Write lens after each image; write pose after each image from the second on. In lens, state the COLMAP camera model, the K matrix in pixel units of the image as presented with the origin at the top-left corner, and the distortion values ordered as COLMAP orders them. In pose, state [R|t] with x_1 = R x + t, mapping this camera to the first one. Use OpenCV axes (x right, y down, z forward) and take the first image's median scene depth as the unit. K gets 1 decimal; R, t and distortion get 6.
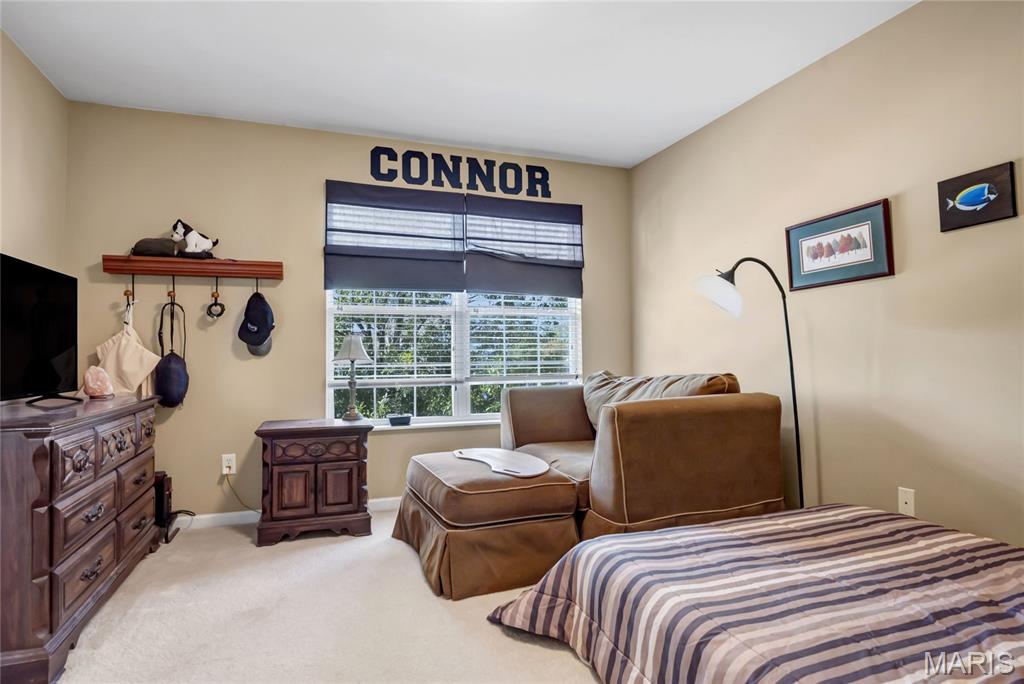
lens RADIAL K [[554.2, 0, 509.1], [0, 554.2, 344.9], [0, 0, 1]] dist [-0.016593, -0.004103]
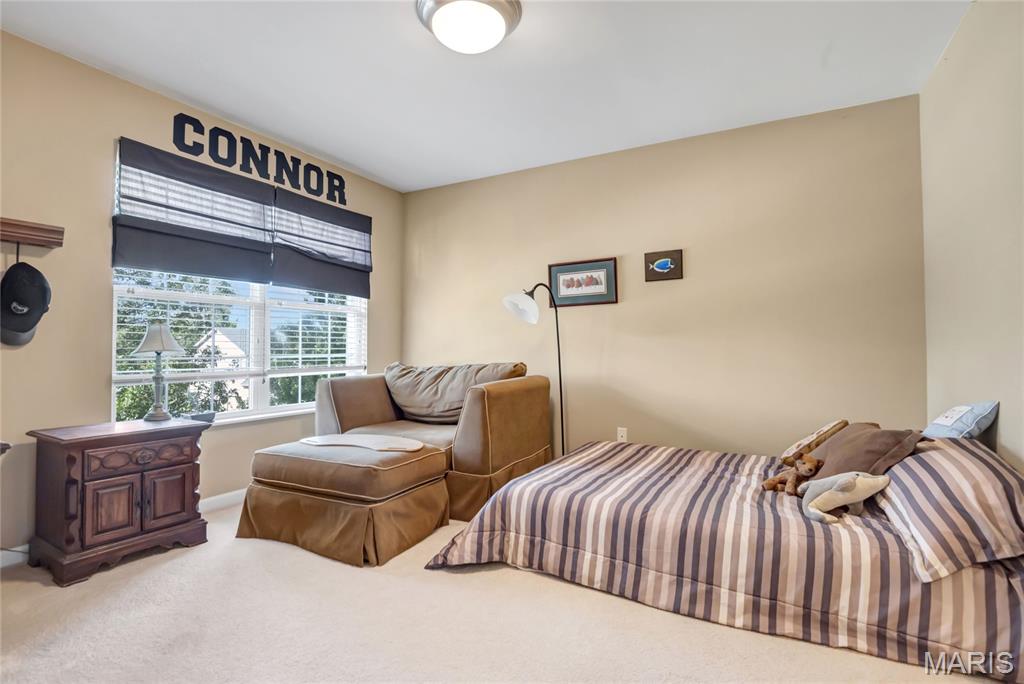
lens RADIAL K [[491.5, 0, 515.1], [0, 491.5, 346.4], [0, 0, 1]] dist [-0.022662, -0.001164]
pose [[0.746800, 0.012720, 0.664926, -0.415935], [-0.020098, 0.999792, 0.003448, 0.005561], [-0.664744, -0.015939, 0.746901, 0.060684]]
